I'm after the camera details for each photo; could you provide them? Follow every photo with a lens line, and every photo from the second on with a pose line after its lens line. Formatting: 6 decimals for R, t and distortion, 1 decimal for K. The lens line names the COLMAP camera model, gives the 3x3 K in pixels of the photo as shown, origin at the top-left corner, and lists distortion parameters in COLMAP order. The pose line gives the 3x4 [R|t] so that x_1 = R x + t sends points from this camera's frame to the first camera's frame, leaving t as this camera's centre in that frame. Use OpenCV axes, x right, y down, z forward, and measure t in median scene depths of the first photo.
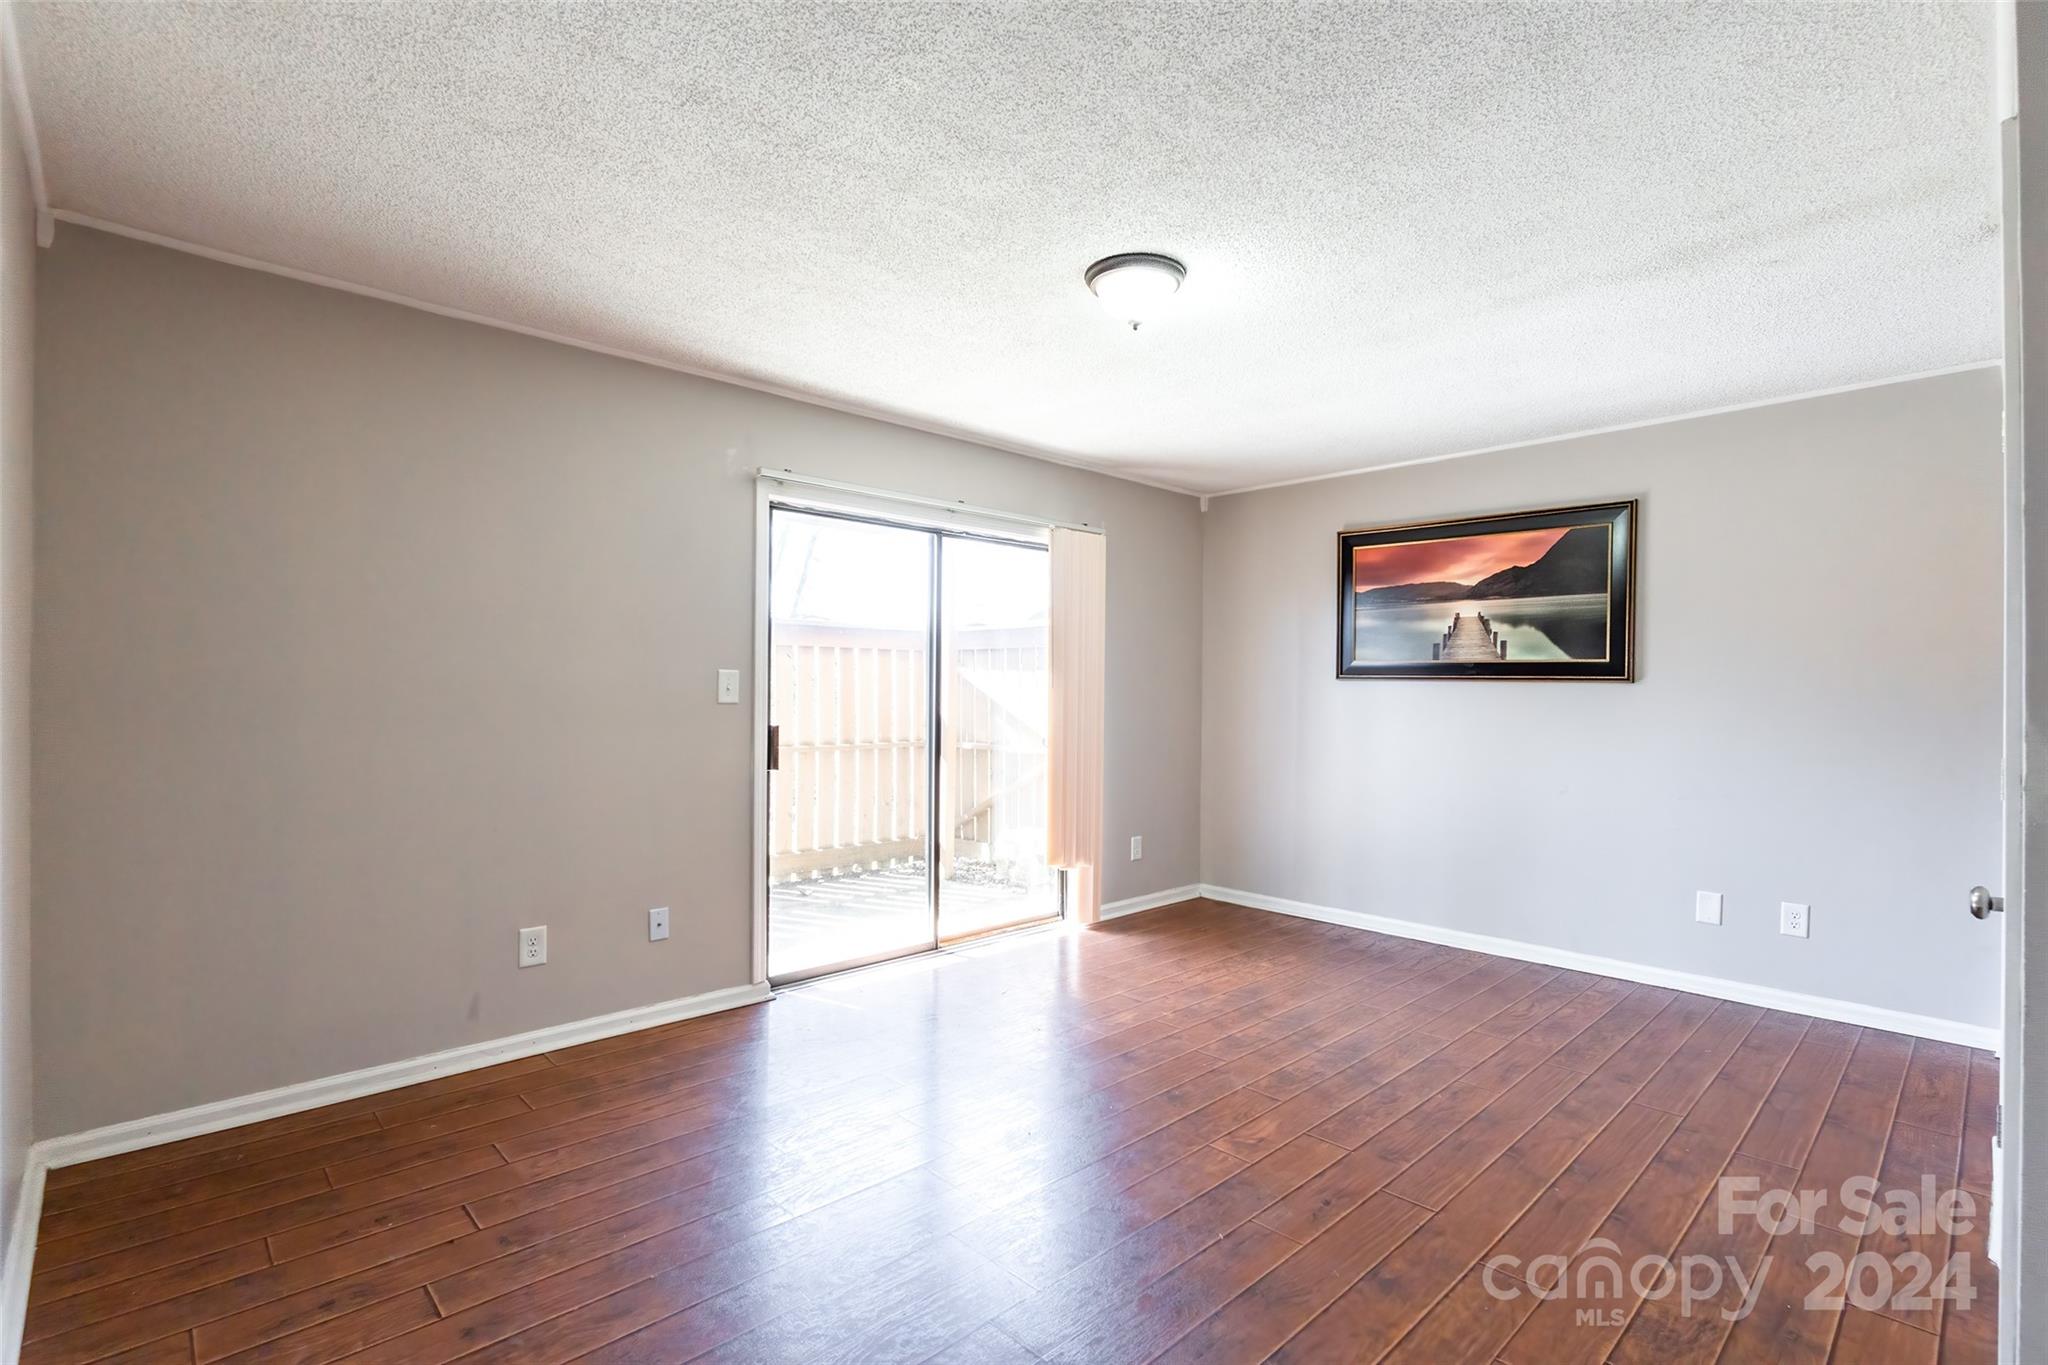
lens RADIAL K [[951.7, 0, 1033.2], [0, 951.7, 692.5], [0, 0, 1]] dist [-0.018436, -0.000220]
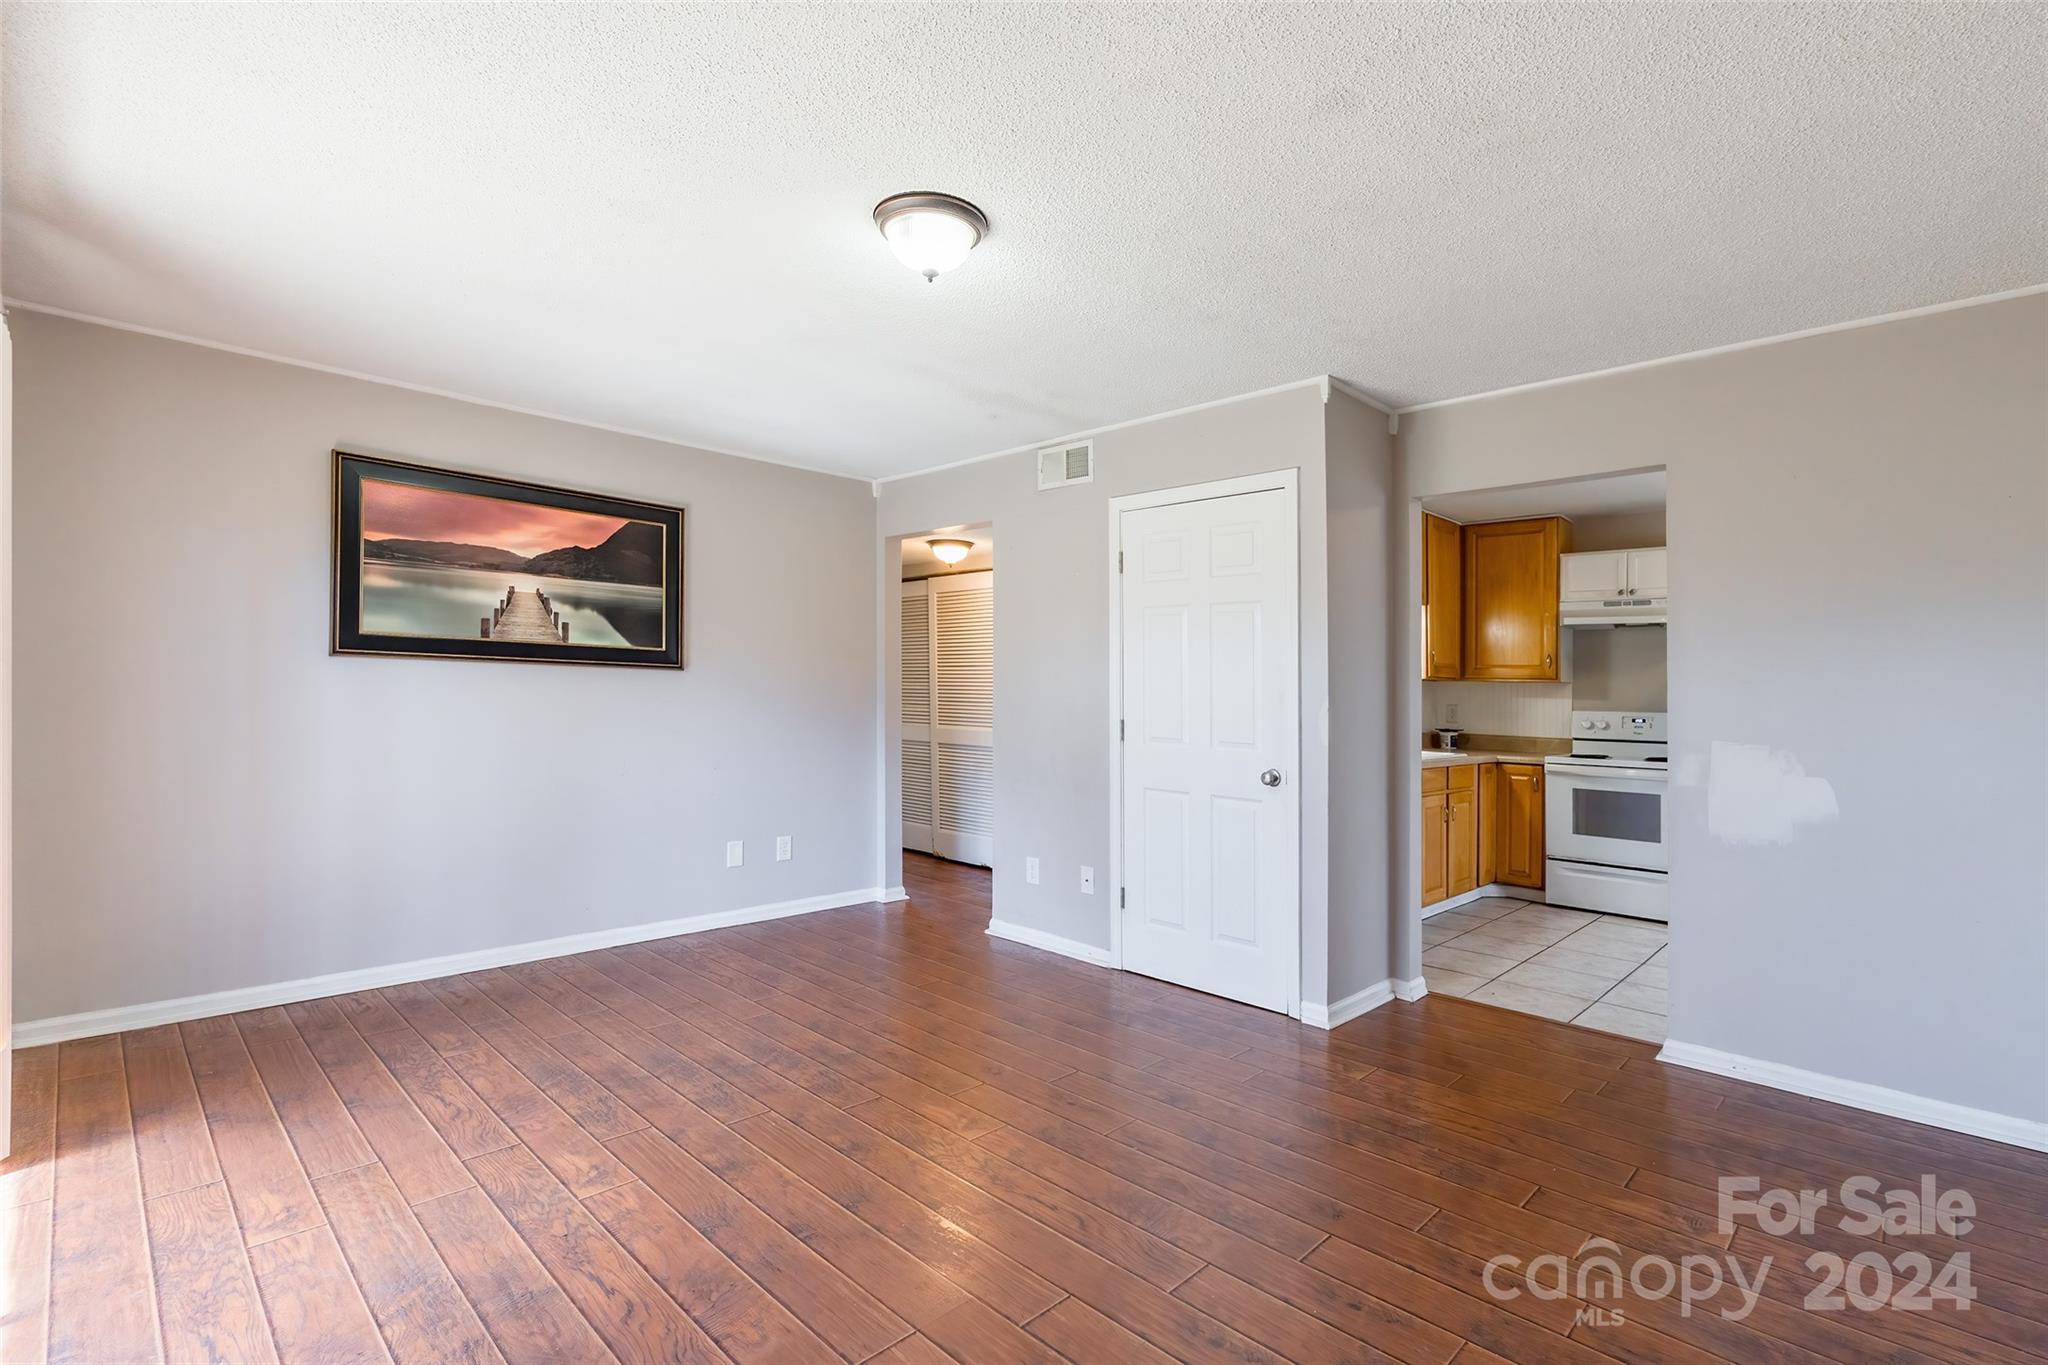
lens RADIAL K [[951.7, 0, 1033.2], [0, 951.7, 692.5], [0, 0, 1]] dist [-0.018436, -0.000220]
pose [[-0.042721, -0.008239, 0.999053, -0.475673], [-0.015786, 0.999847, 0.007570, 0.000549], [-0.998962, -0.015448, -0.042844, 0.581887]]
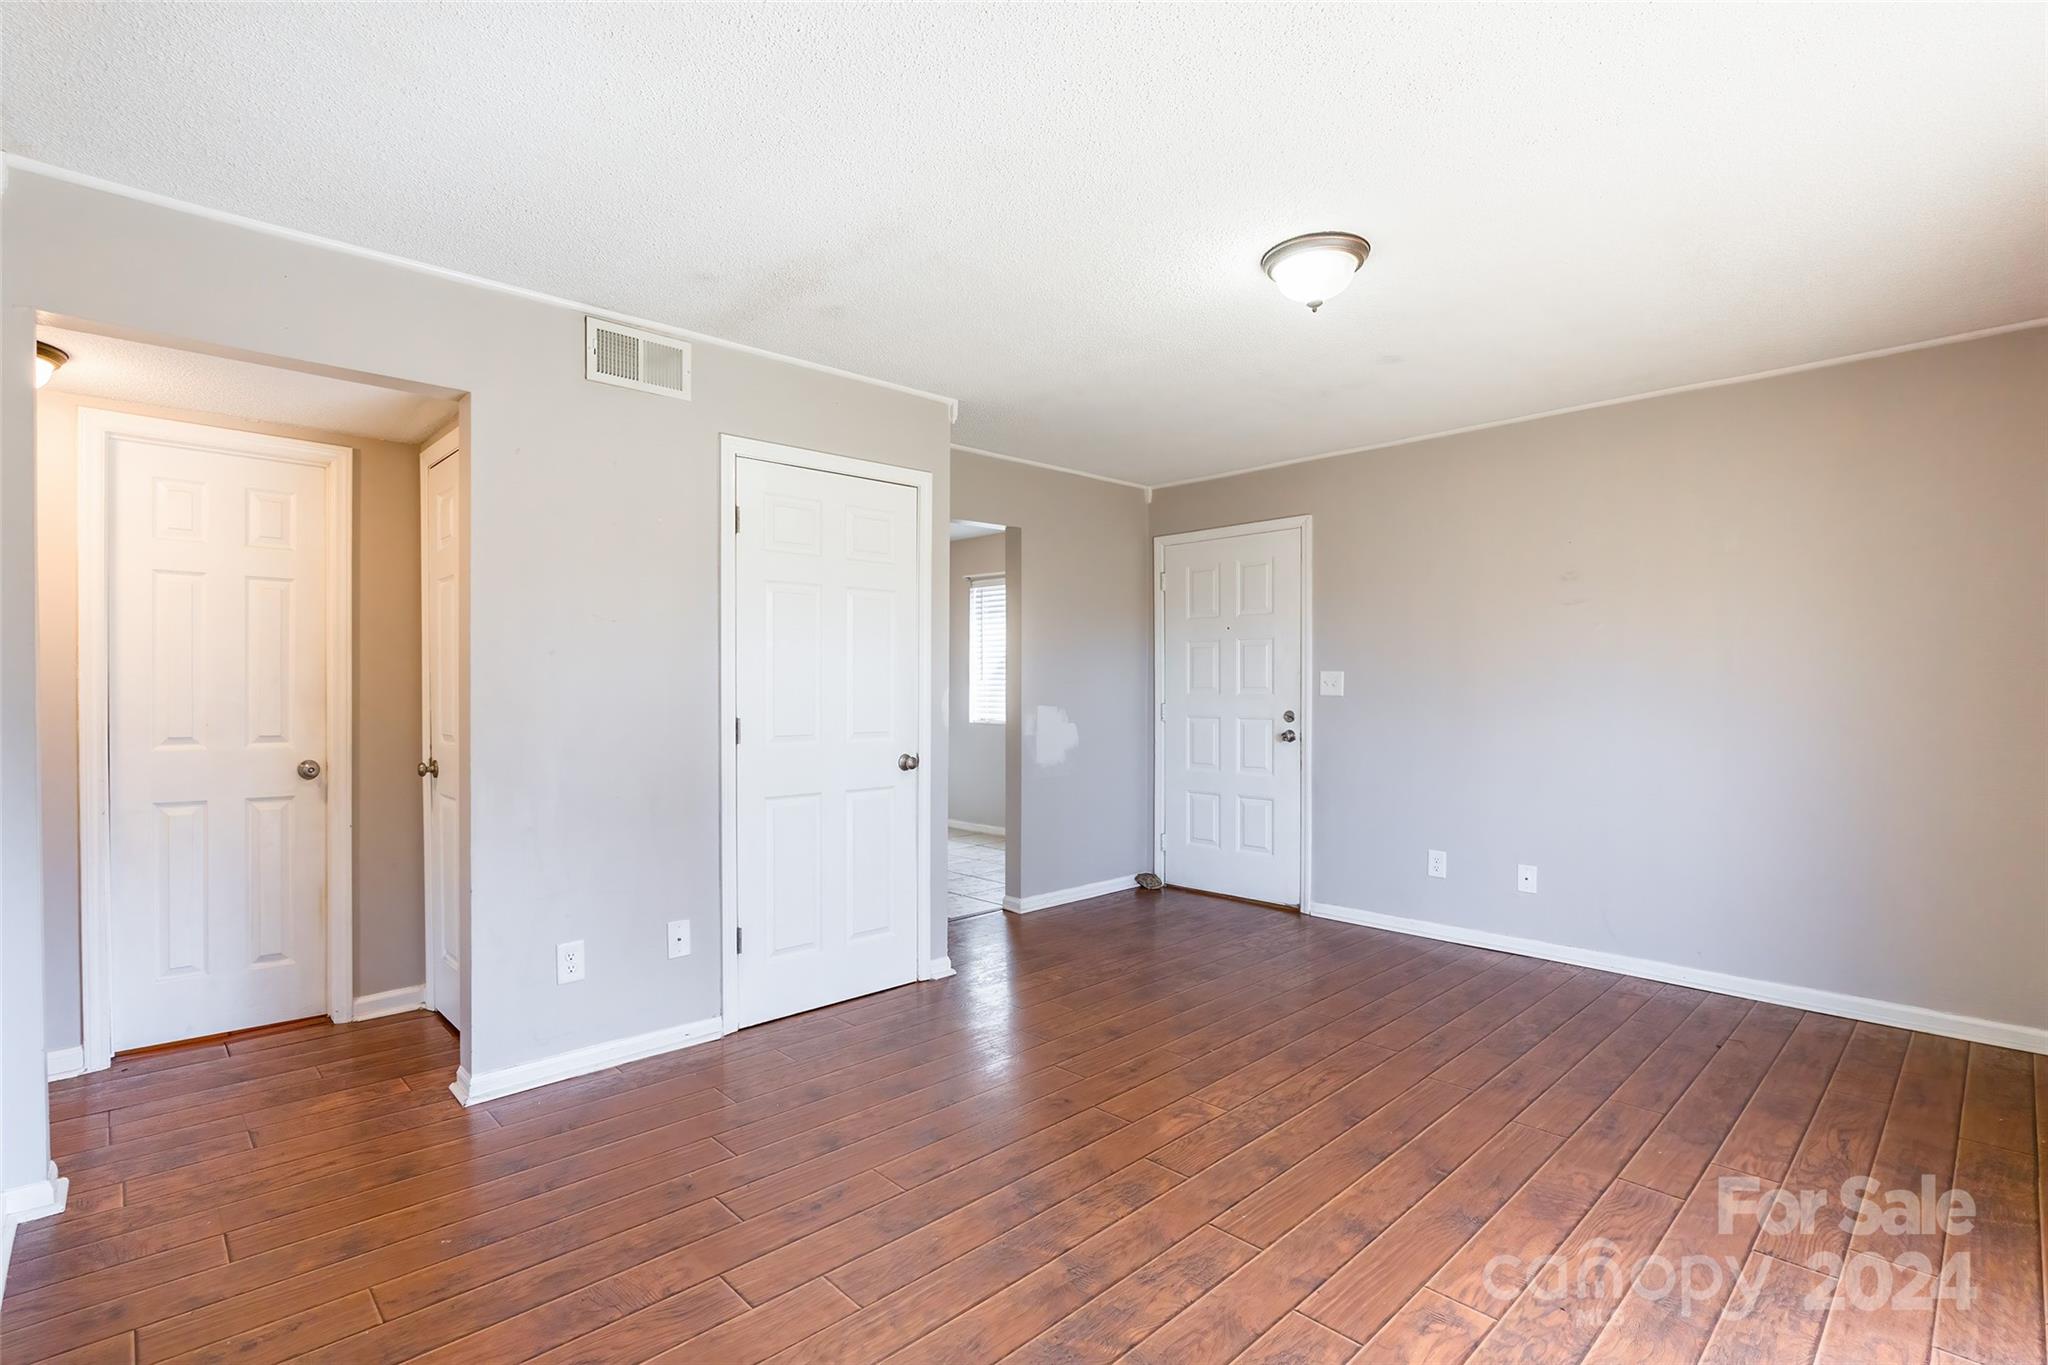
lens RADIAL K [[947.6, 0, 1024.0], [0, 947.6, 682.5], [0, 0, 1]] dist [-0.010569, -0.000146]
pose [[-0.999957, -0.007084, -0.005911, 0.248895], [-0.007120, 0.999957, 0.006008, -0.001155], [0.005868, 0.006050, -0.999964, 1.209072]]
